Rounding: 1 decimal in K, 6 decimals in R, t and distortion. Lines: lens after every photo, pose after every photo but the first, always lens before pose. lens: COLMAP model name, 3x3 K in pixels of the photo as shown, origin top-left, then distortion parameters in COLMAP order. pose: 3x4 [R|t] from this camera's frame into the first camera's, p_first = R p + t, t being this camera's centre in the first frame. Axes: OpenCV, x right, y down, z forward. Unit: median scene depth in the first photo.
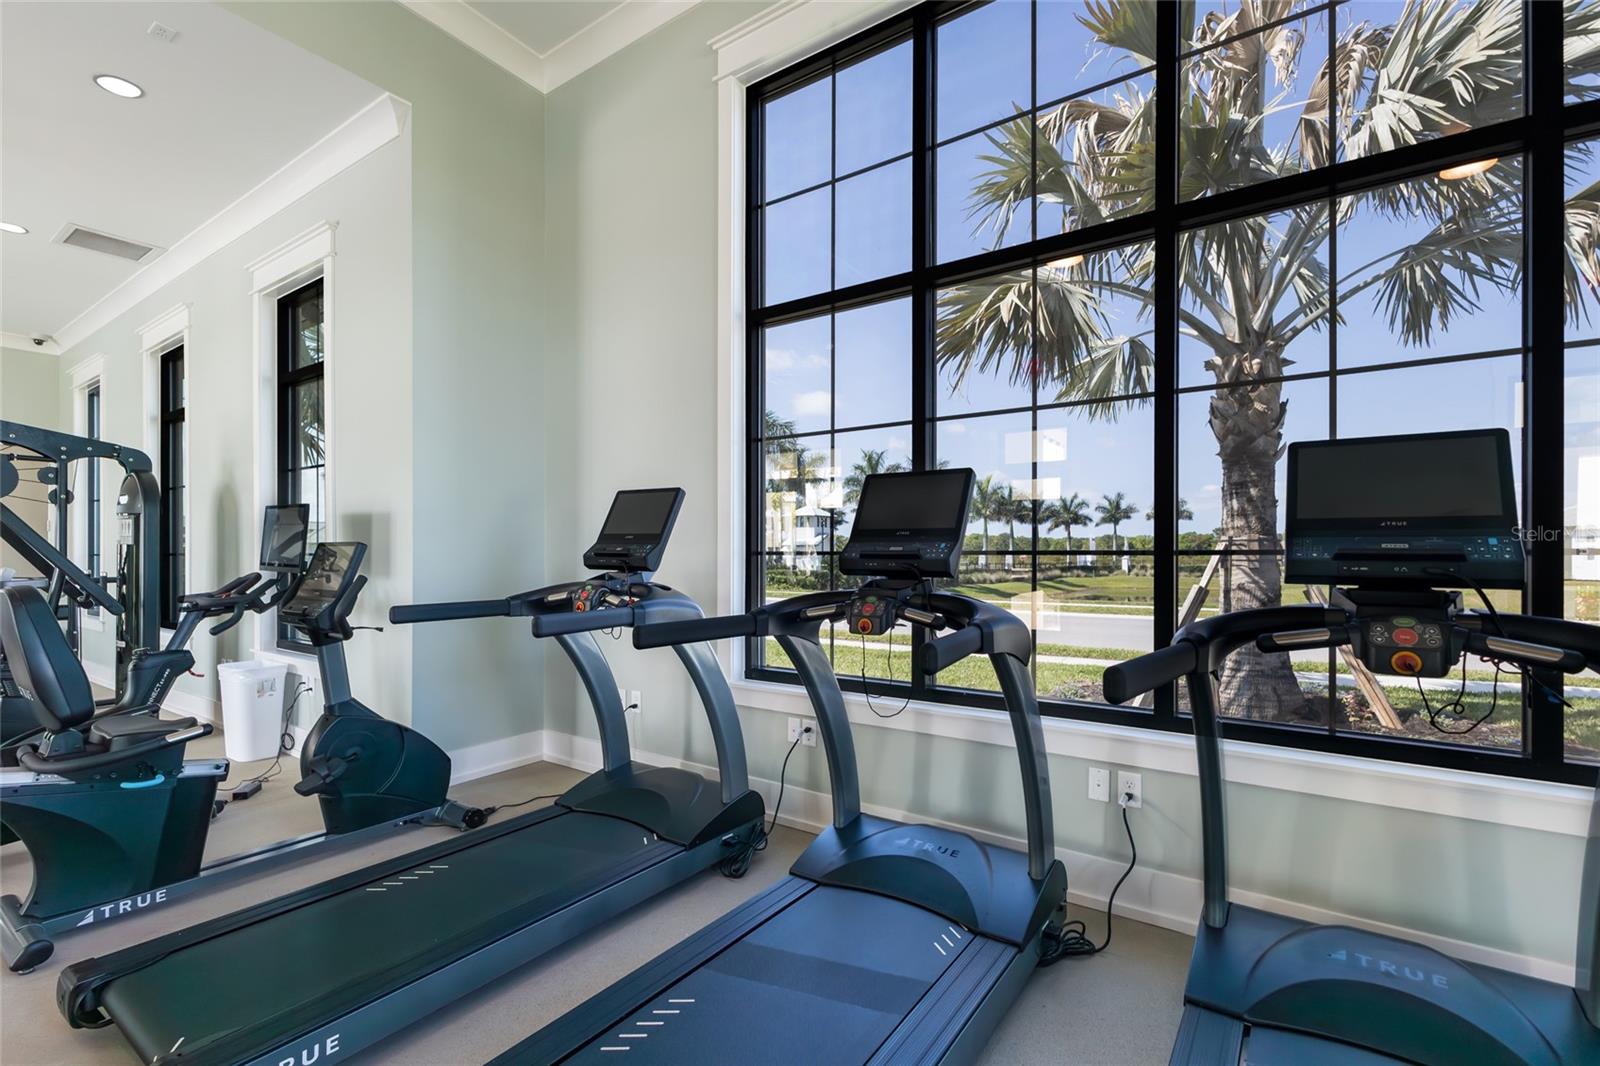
lens RADIAL K [[707.5, 0, 792.3], [0, 707.5, 544.0], [0, 0, 1]] dist [0.001294, 0.000133]
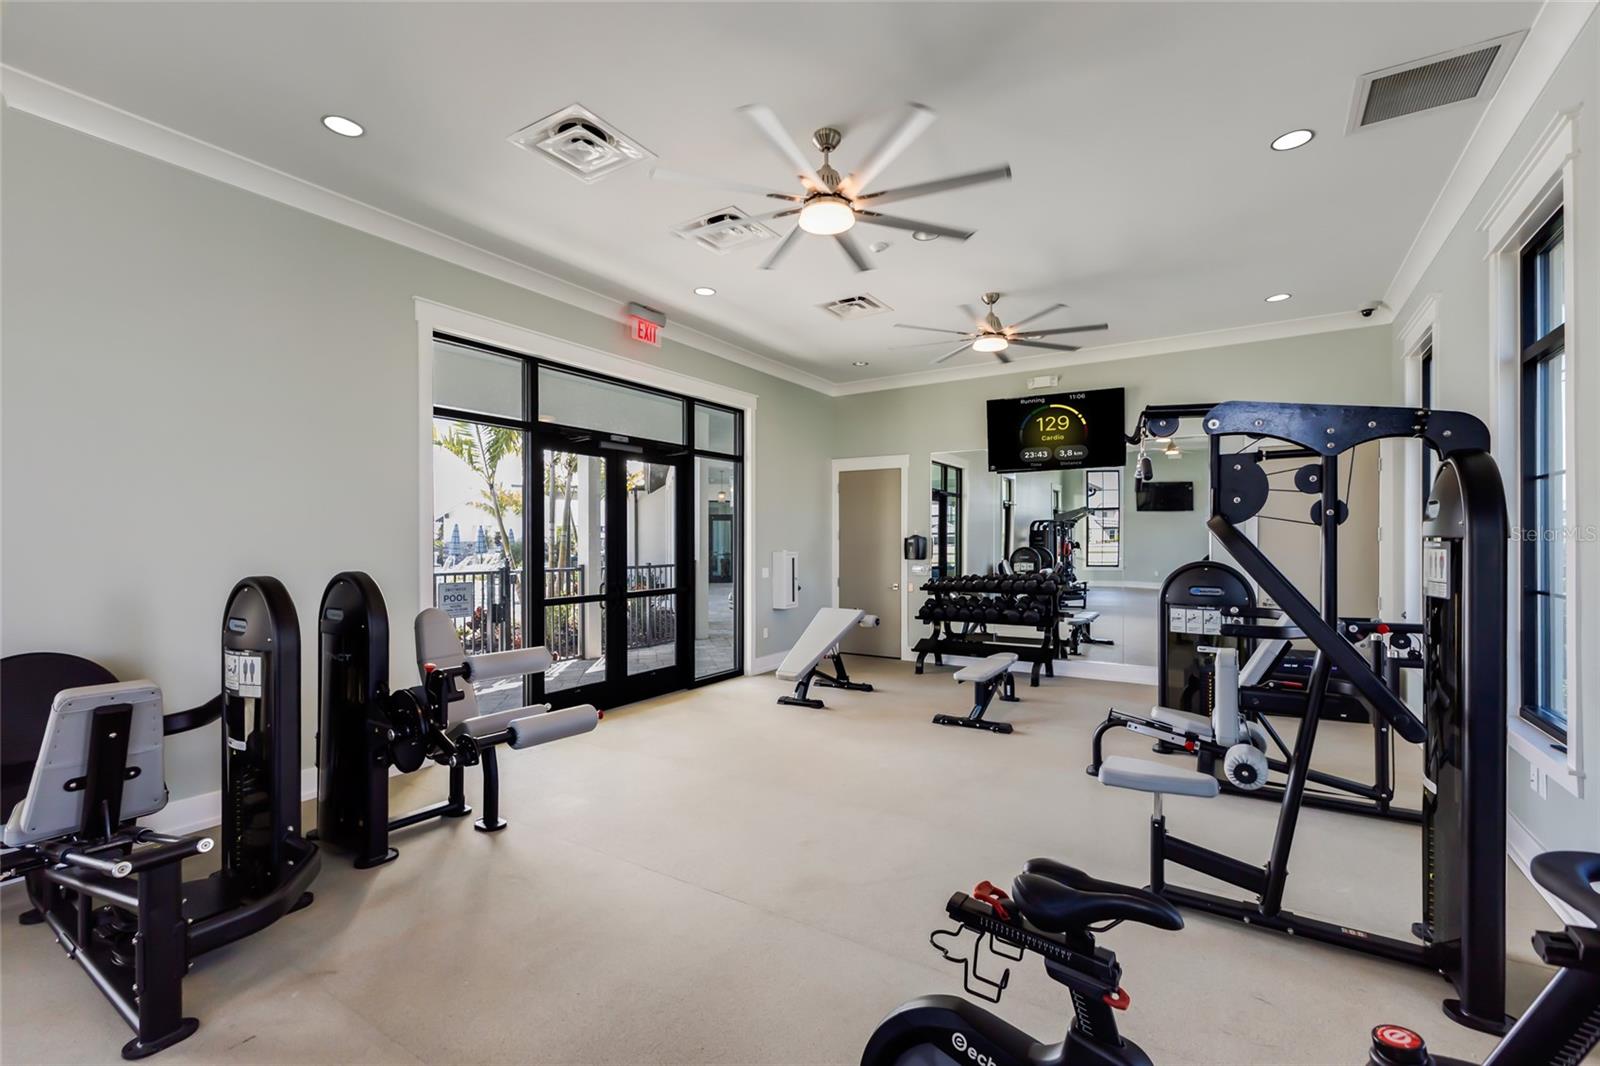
lens RADIAL K [[707.5, 0, 792.3], [0, 707.5, 544.0], [0, 0, 1]] dist [0.001294, 0.000133]
pose [[0.032853, 0.007249, -0.999434, -0.438427], [0.013932, 0.999873, 0.007710, -0.049663], [0.999363, -0.014178, 0.032747, 0.512677]]
